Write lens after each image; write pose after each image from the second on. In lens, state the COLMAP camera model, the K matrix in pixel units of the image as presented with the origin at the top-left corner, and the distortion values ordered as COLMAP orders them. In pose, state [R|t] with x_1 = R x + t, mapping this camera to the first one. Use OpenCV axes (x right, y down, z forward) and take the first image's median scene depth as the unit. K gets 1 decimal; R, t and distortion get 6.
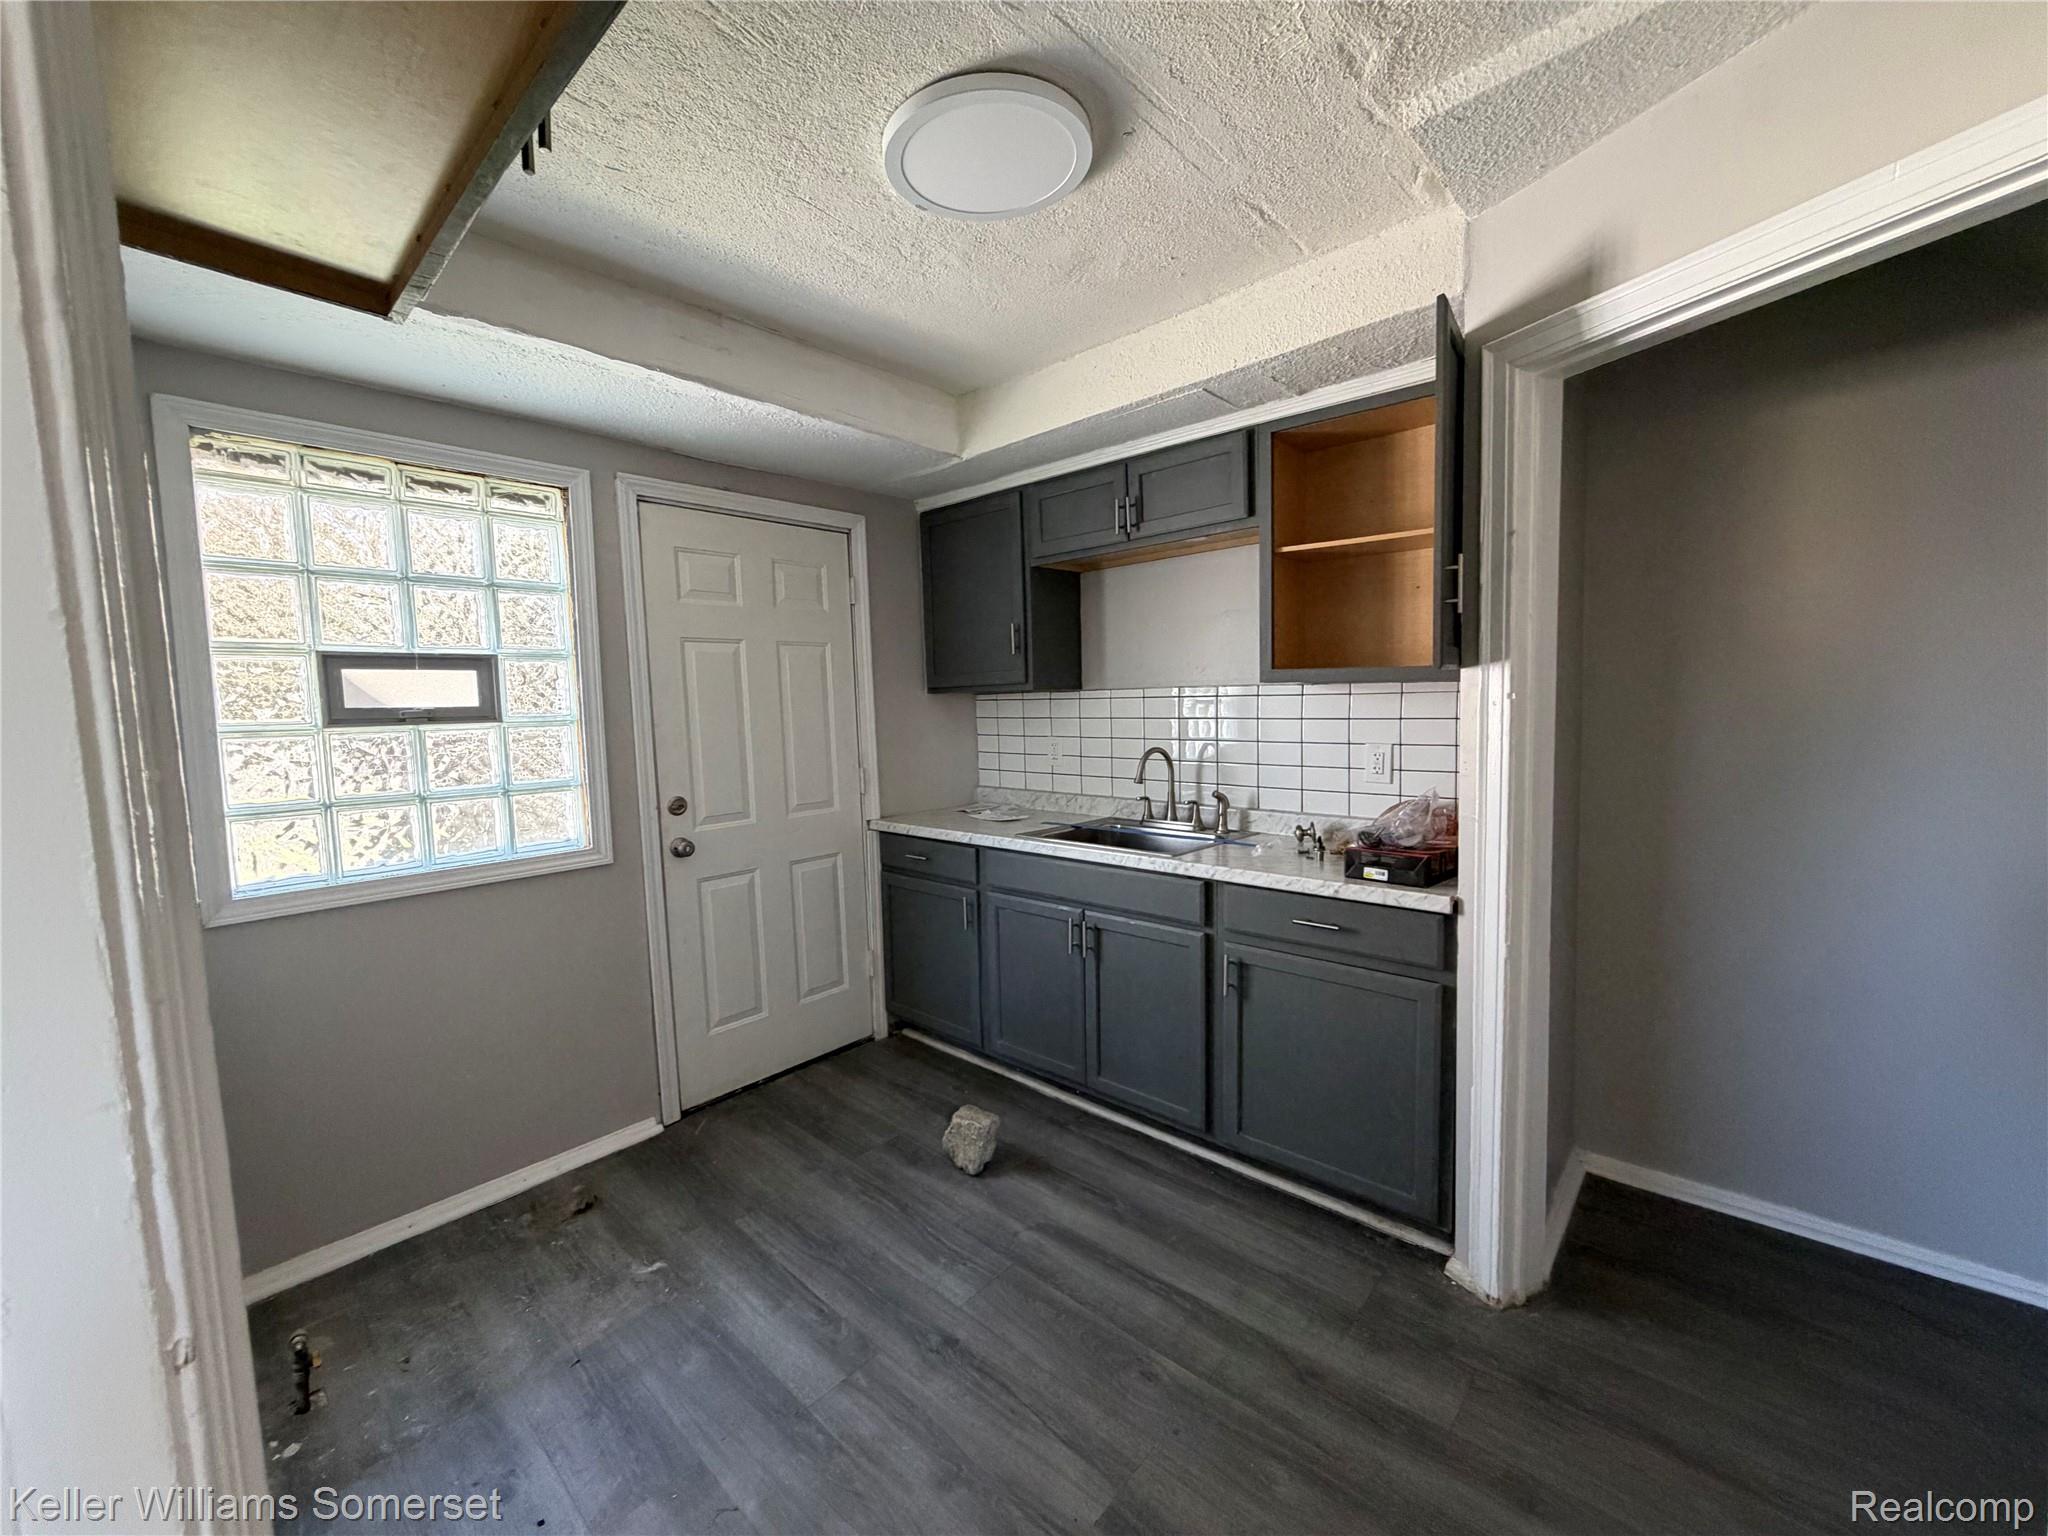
lens RADIAL K [[811.4, 0, 1020.8], [0, 811.4, 770.0], [0, 0, 1]] dist [-0.001204, 0.000381]
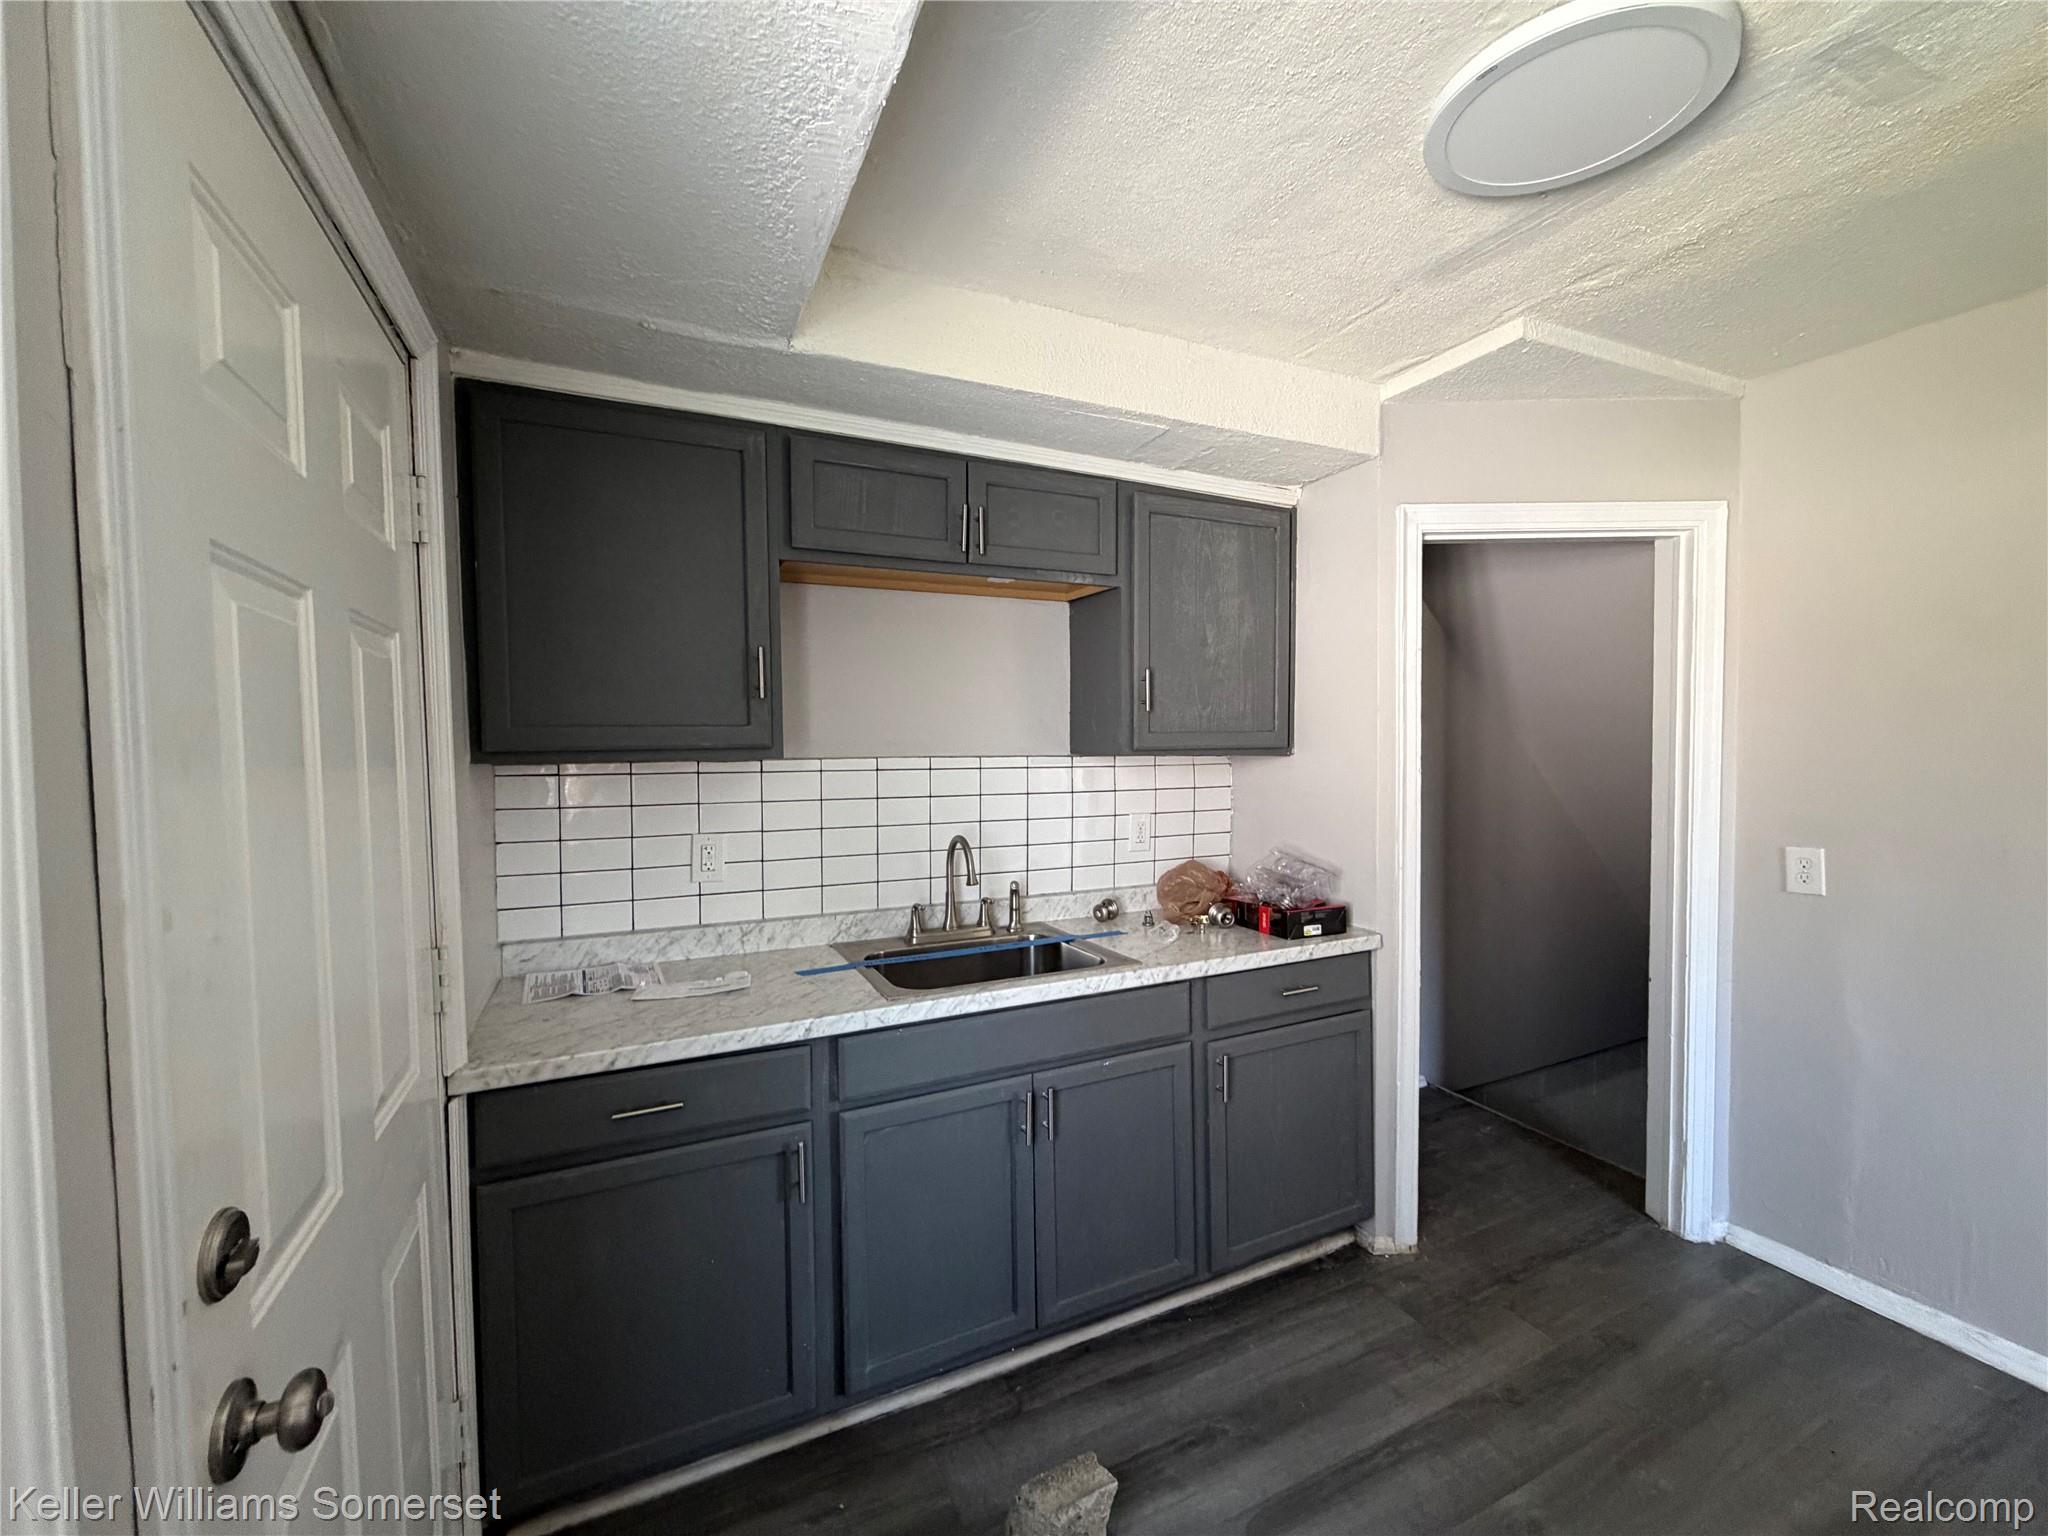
lens RADIAL K [[811.4, 0, 1020.8], [0, 811.4, 770.0], [0, 0, 1]] dist [-0.001204, 0.000381]
pose [[0.383087, -0.005914, 0.923693, -0.567324], [0.079429, 0.996487, -0.026562, -0.070913], [-0.920291, 0.083544, 0.382211, 0.713771]]
